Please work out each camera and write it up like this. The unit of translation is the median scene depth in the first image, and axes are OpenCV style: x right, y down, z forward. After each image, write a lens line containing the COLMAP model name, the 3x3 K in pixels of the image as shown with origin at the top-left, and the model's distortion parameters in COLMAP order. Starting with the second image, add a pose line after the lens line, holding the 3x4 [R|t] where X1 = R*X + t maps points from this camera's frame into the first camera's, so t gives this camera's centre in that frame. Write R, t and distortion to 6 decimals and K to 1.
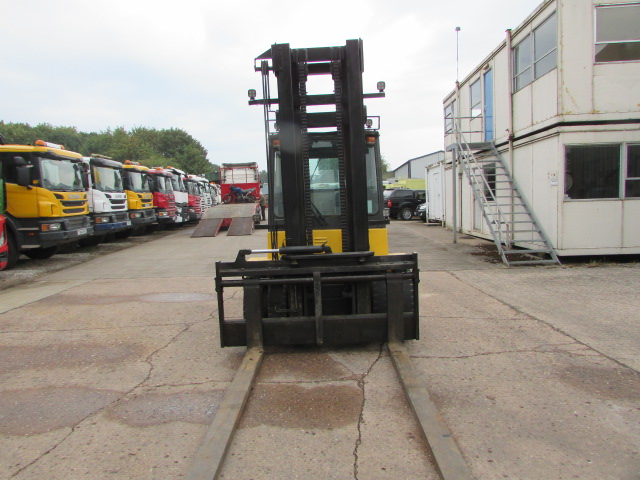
lens RADIAL K [[450.2, 0, 319.8], [0, 450.2, 239.1], [0, 0, 1]] dist [0.003334, 0.001455]
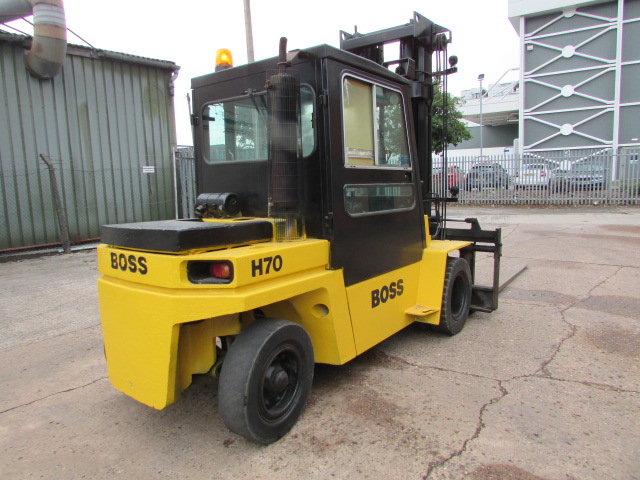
lens RADIAL K [[450.2, 0, 320.4], [0, 450.2, 240.6], [0, 0, 1]] dist [0.003334, 0.001455]
pose [[-0.800398, -0.017774, 0.599205, -0.515530], [0.114817, 0.976510, 0.182335, -0.163229], [-0.588370, 0.214740, -0.779556, 2.022016]]
